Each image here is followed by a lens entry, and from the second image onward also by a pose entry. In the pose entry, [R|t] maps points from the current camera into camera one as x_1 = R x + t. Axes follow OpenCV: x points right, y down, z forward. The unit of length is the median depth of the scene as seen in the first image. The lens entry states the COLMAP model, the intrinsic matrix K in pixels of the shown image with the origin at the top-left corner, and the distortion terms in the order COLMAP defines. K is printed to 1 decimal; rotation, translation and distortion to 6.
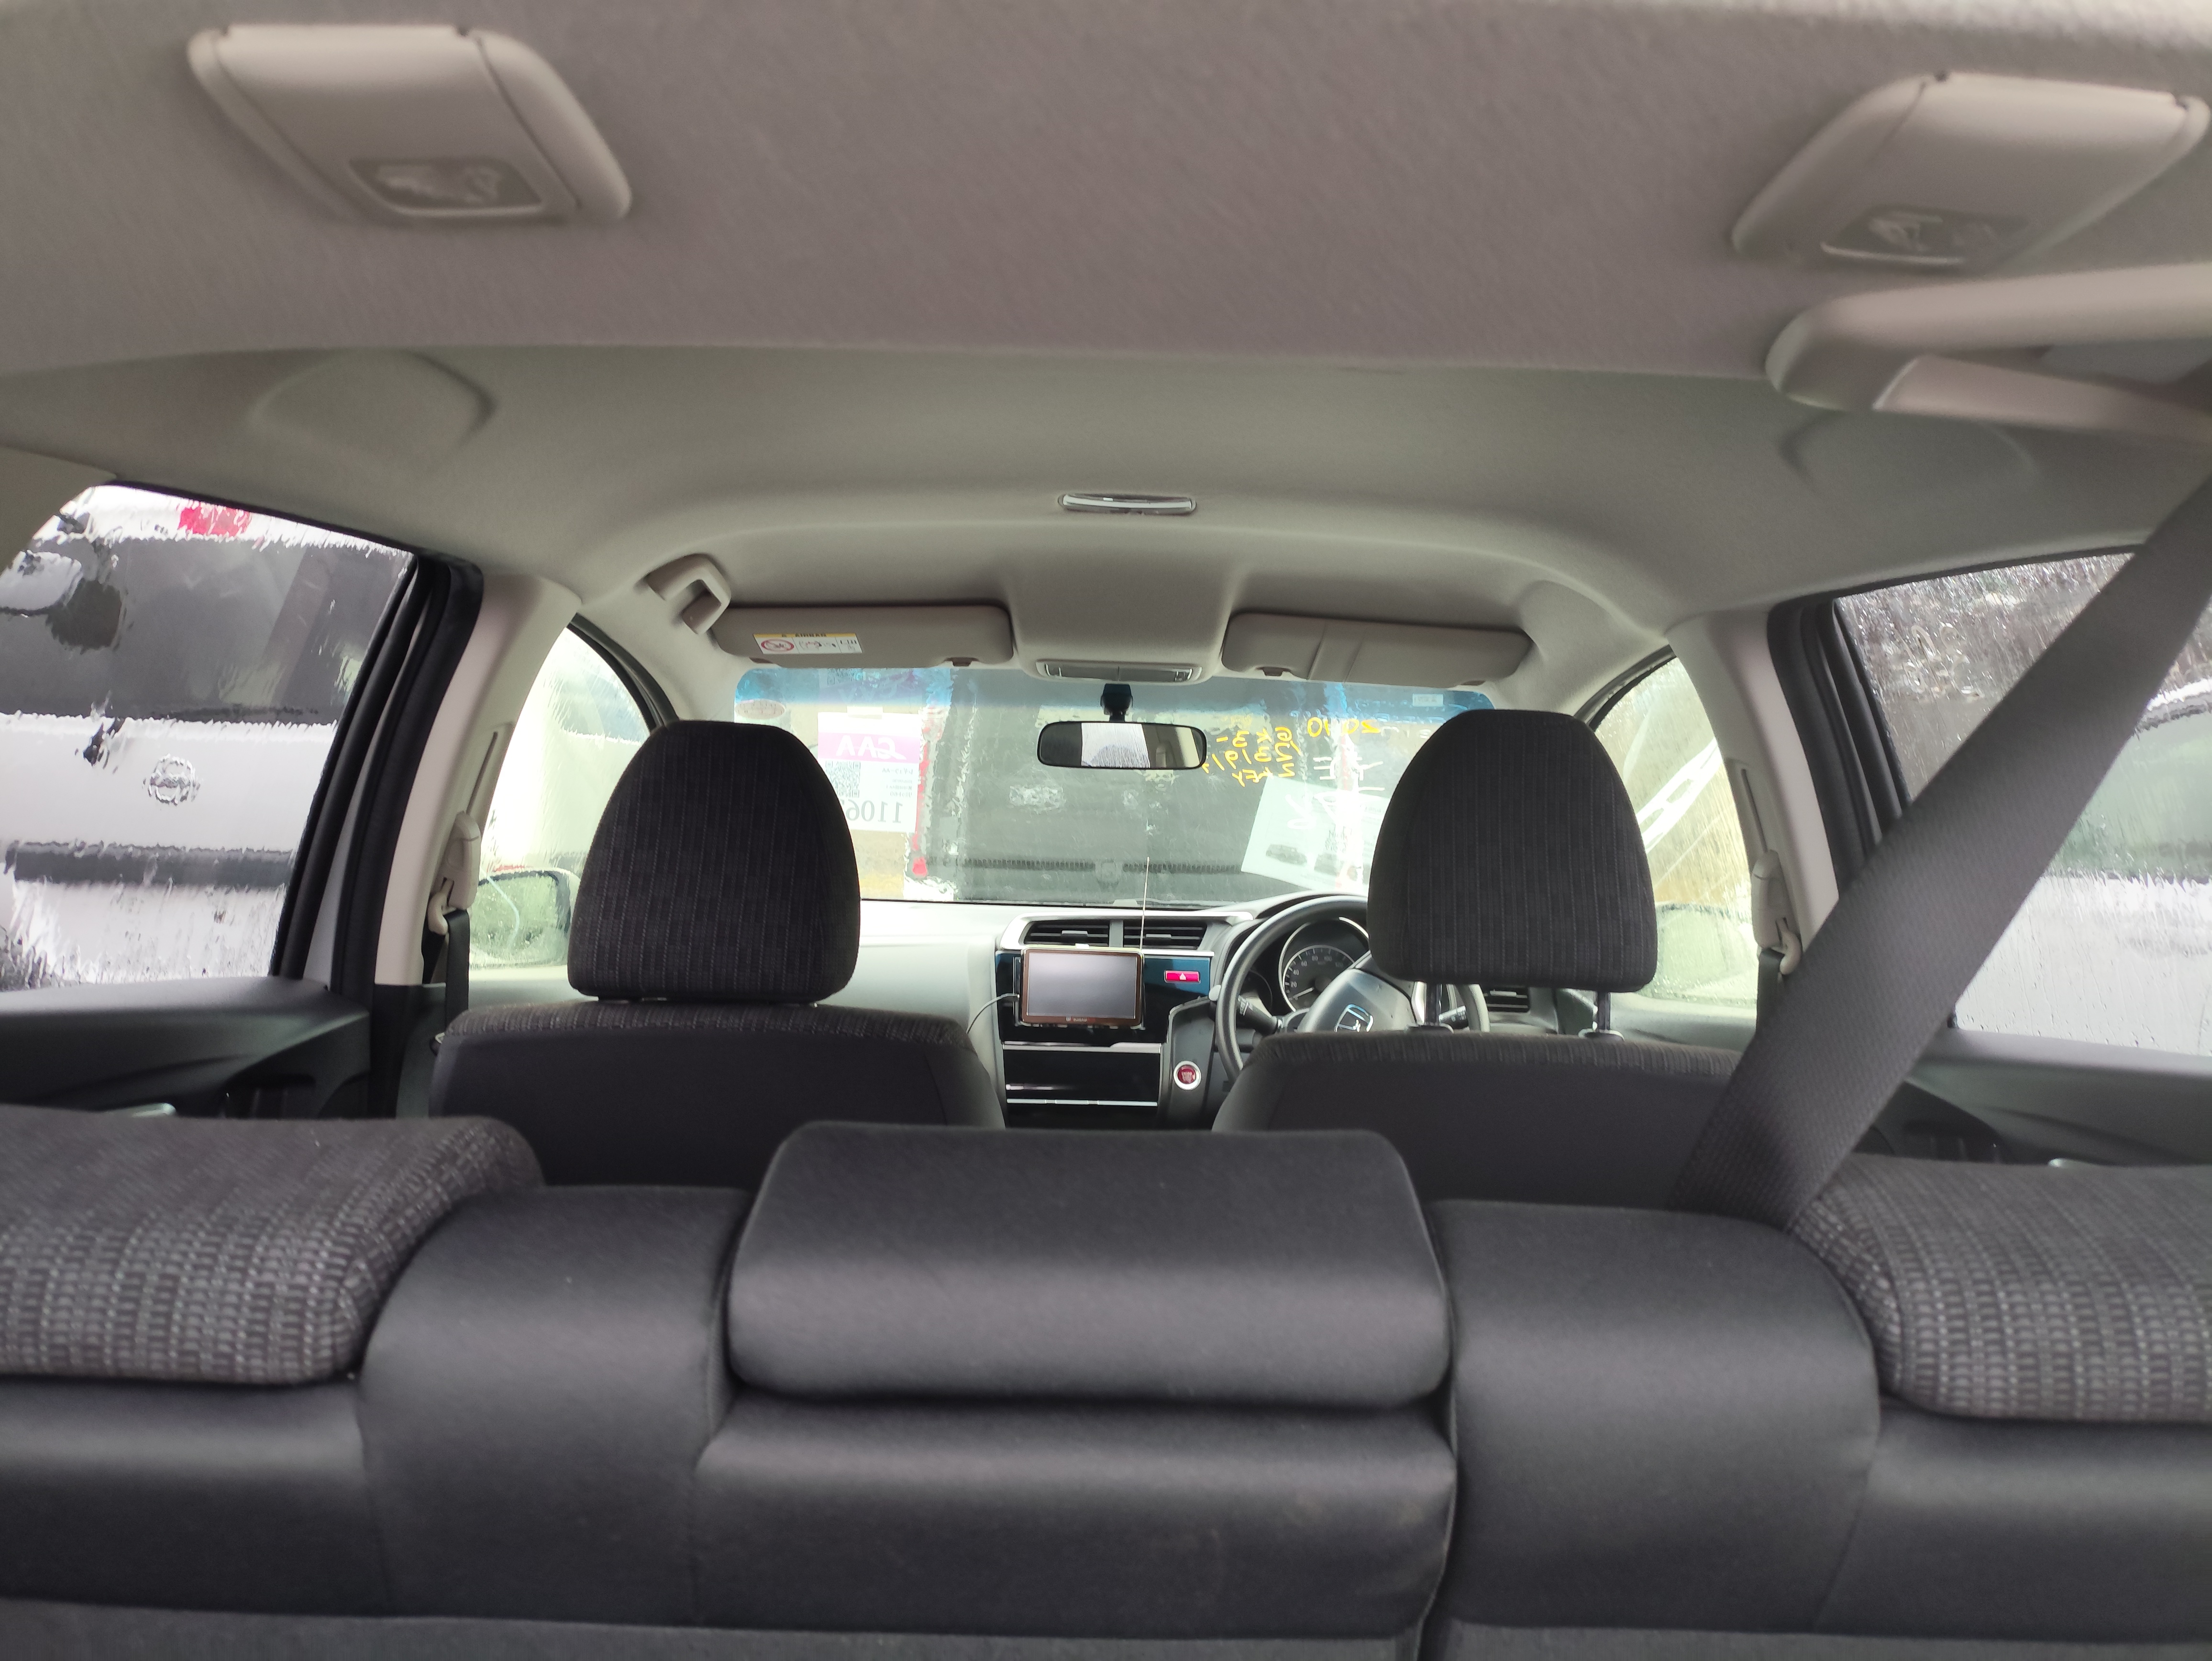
lens RADIAL K [[1646.8, 0, 1089.1], [0, 1646.8, 807.1], [0, 0, 1]] dist [0.043662, -0.074671]
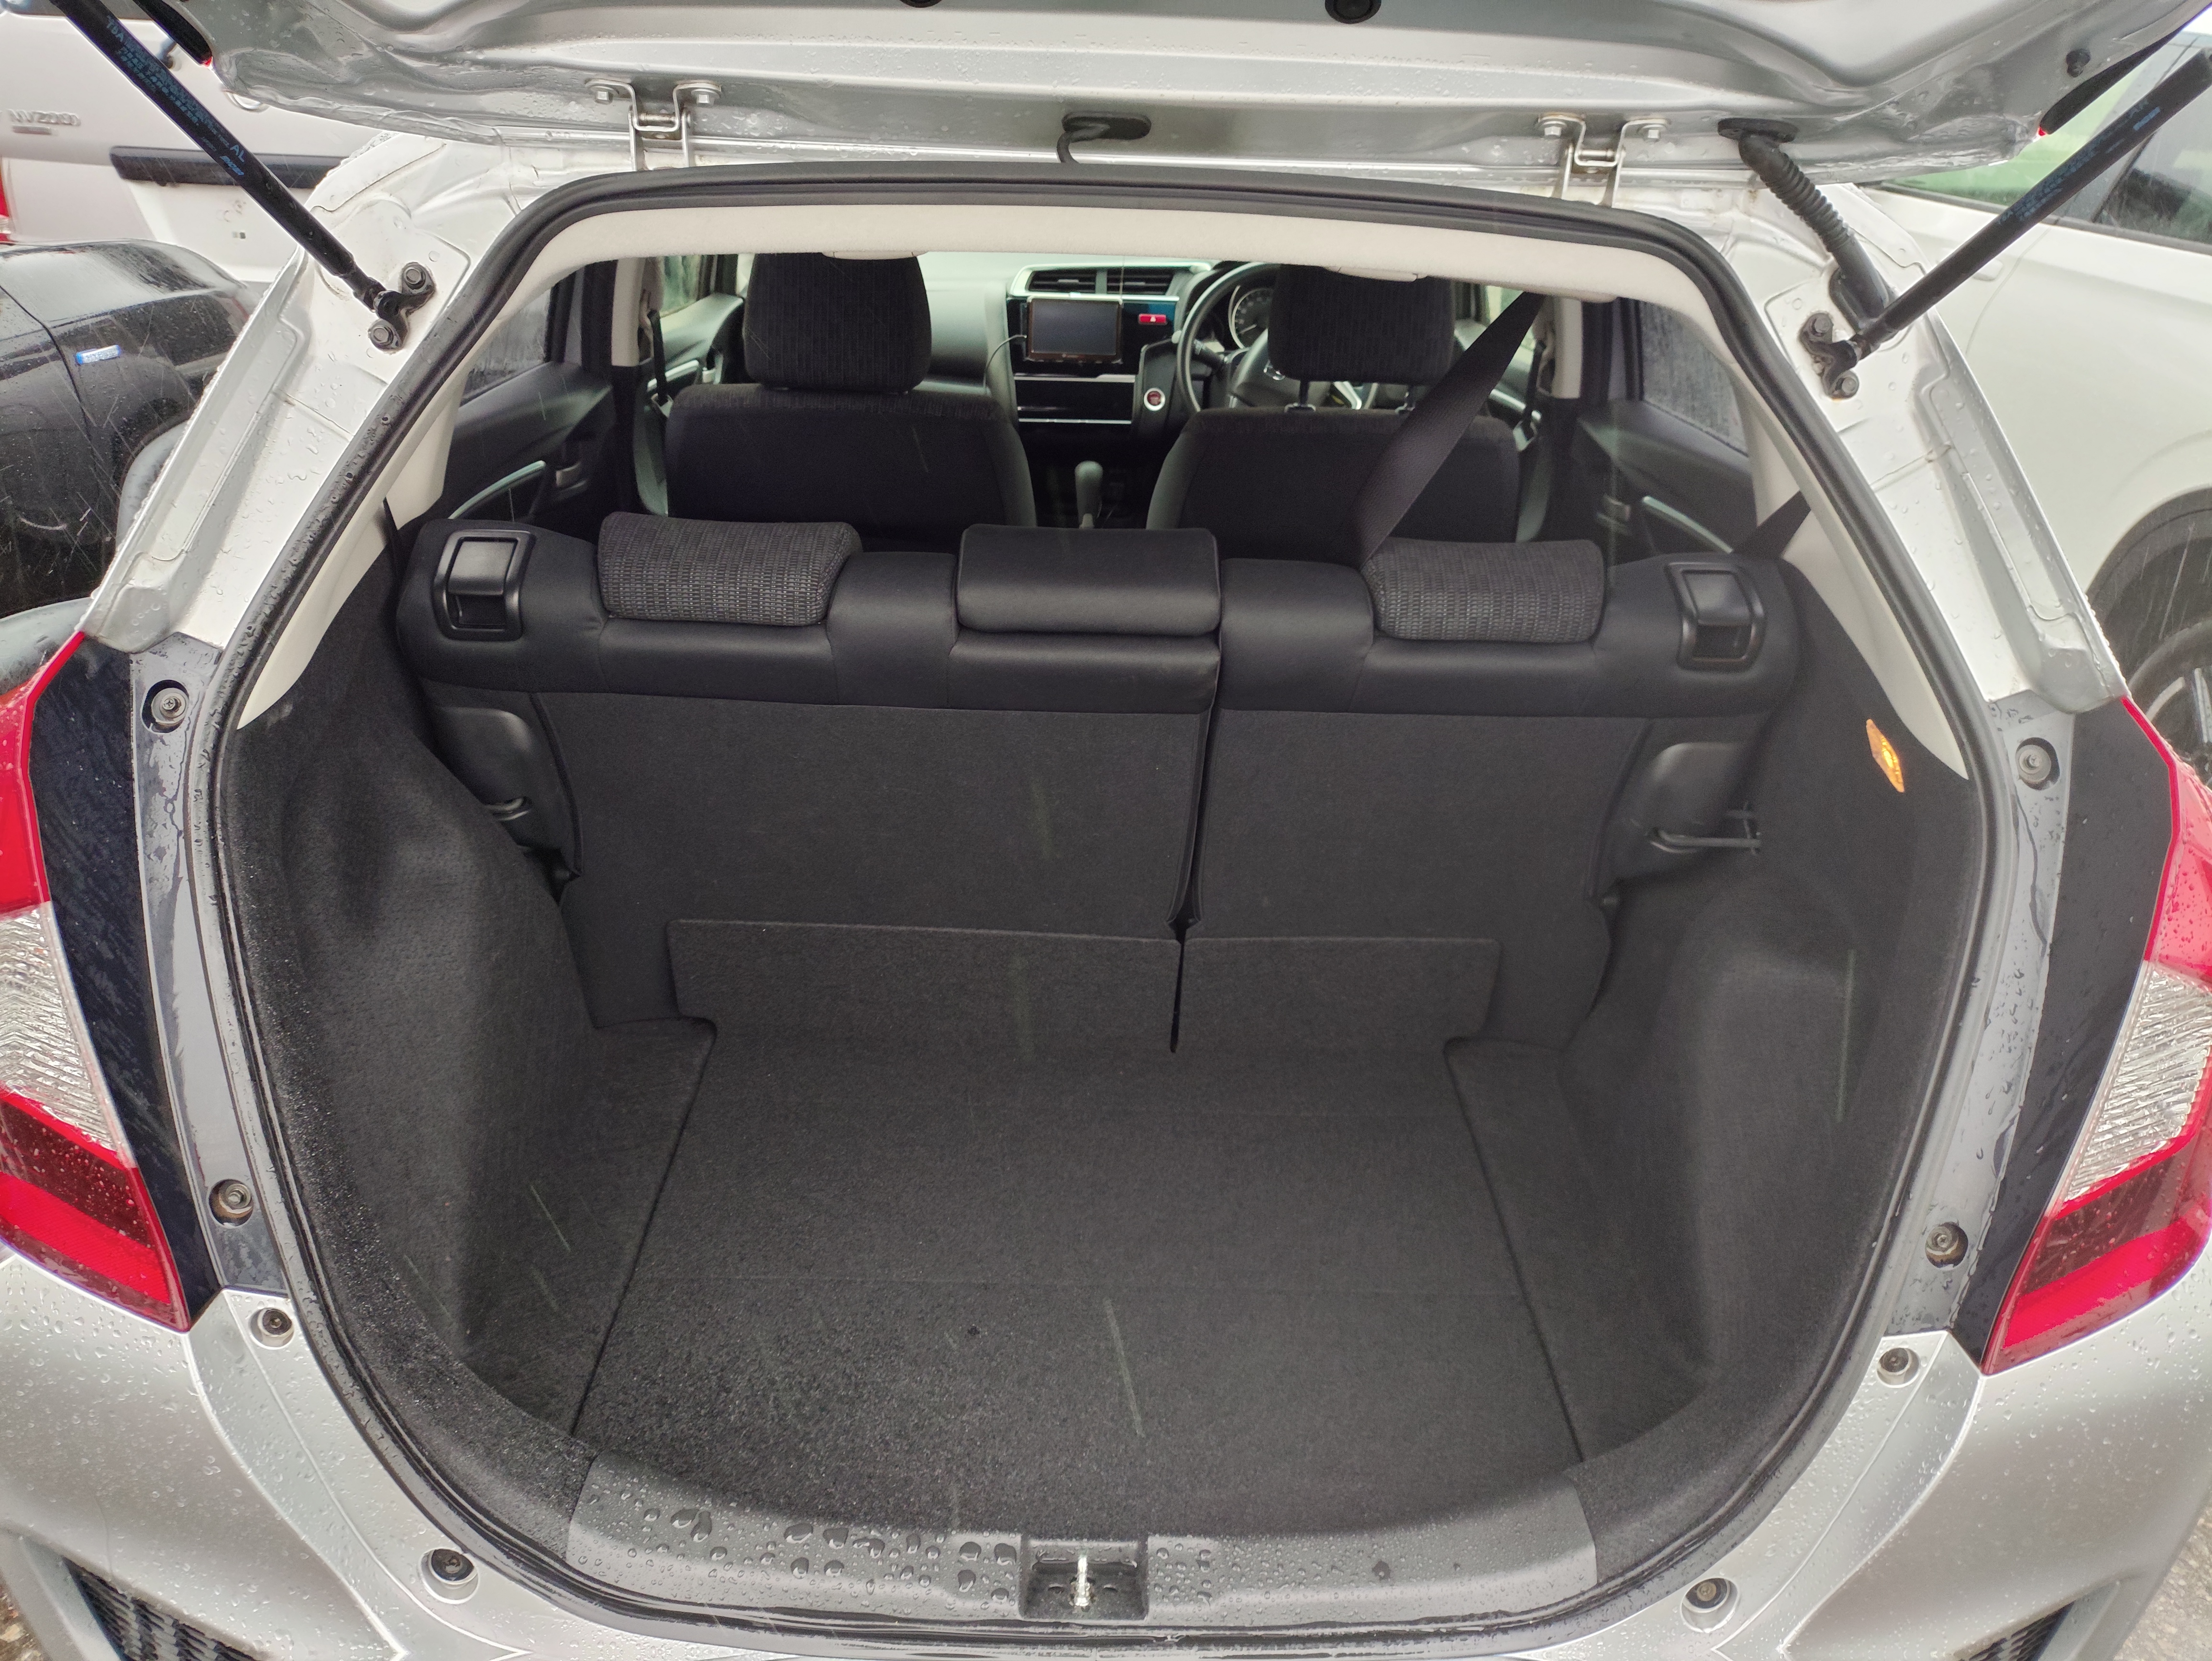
lens RADIAL K [[1646.8, 0, 1089.1], [0, 1646.8, 807.1], [0, 0, 1]] dist [0.043662, -0.074671]
pose [[0.999946, 0.001566, 0.010304, -0.005817], [-0.005908, 0.899638, 0.436596, -0.122143], [-0.008586, -0.436633, 0.899599, -0.336939]]
